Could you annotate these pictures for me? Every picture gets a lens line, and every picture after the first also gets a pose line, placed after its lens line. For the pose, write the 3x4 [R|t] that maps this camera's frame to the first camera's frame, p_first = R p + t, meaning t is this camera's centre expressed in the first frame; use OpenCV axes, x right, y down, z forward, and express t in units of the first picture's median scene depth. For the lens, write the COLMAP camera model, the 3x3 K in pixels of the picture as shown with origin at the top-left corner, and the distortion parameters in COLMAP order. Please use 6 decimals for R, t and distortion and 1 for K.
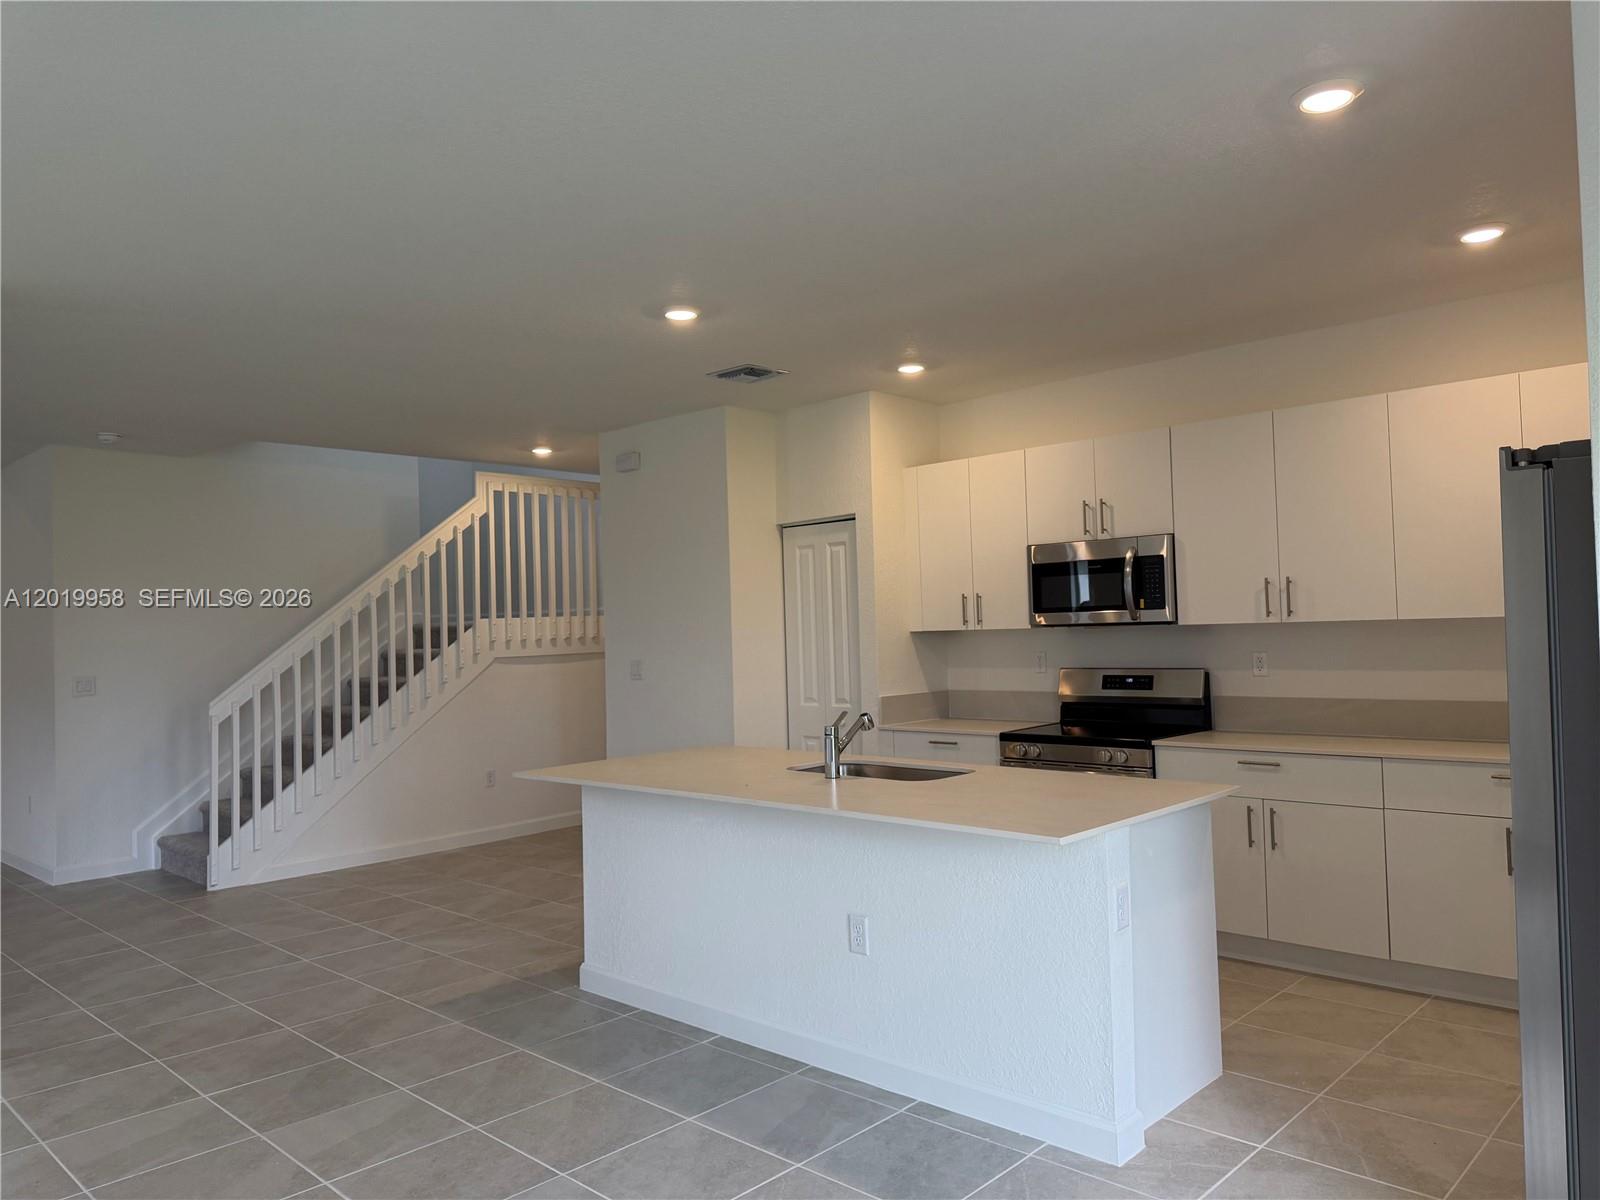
lens RADIAL K [[1142.1, 0, 800.0], [0, 1142.1, 600.0], [0, 0, 1]] dist [-0.008440, -0.004575]
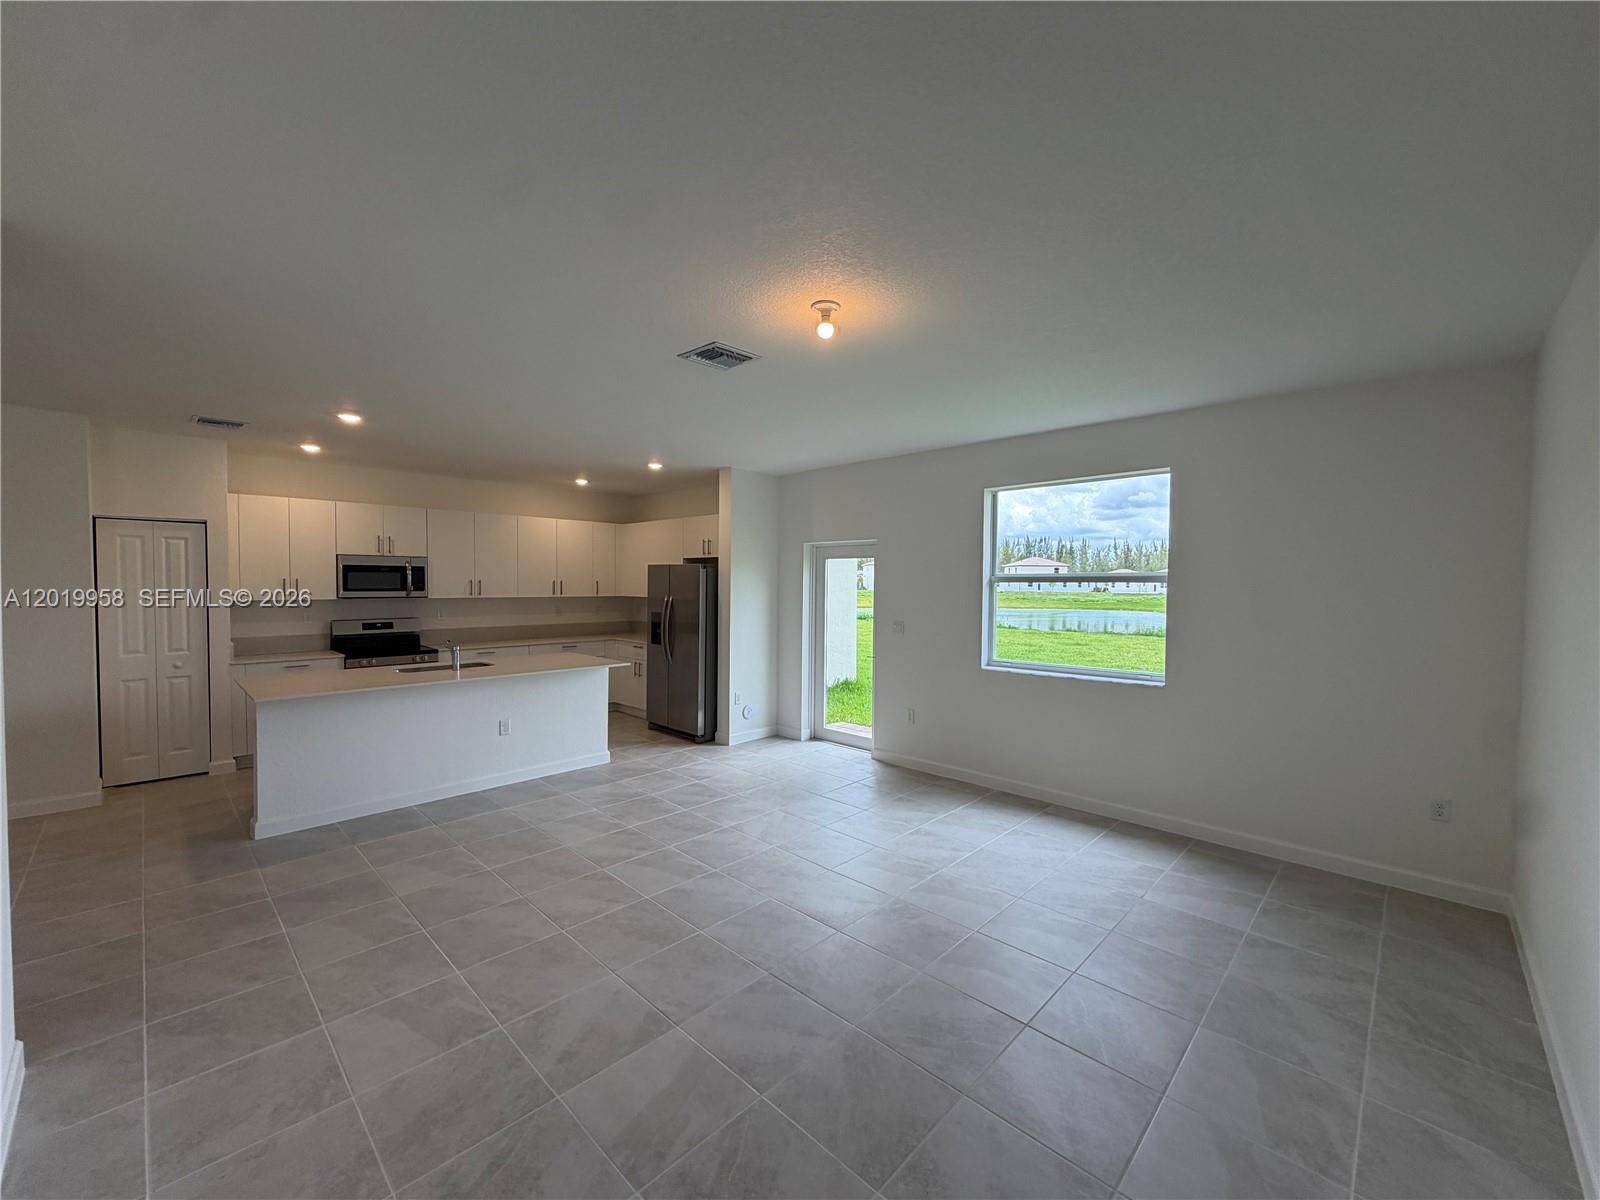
lens RADIAL K [[642.7, 0, 800.0], [0, 642.7, 600.0], [0, 0, 1]] dist [0.000981, 0.000241]
pose [[-0.002241, 0.007306, 0.999971, -0.984170], [-0.027275, 0.999601, -0.007365, 0.015587], [-0.999625, -0.027291, -0.002041, 0.288511]]
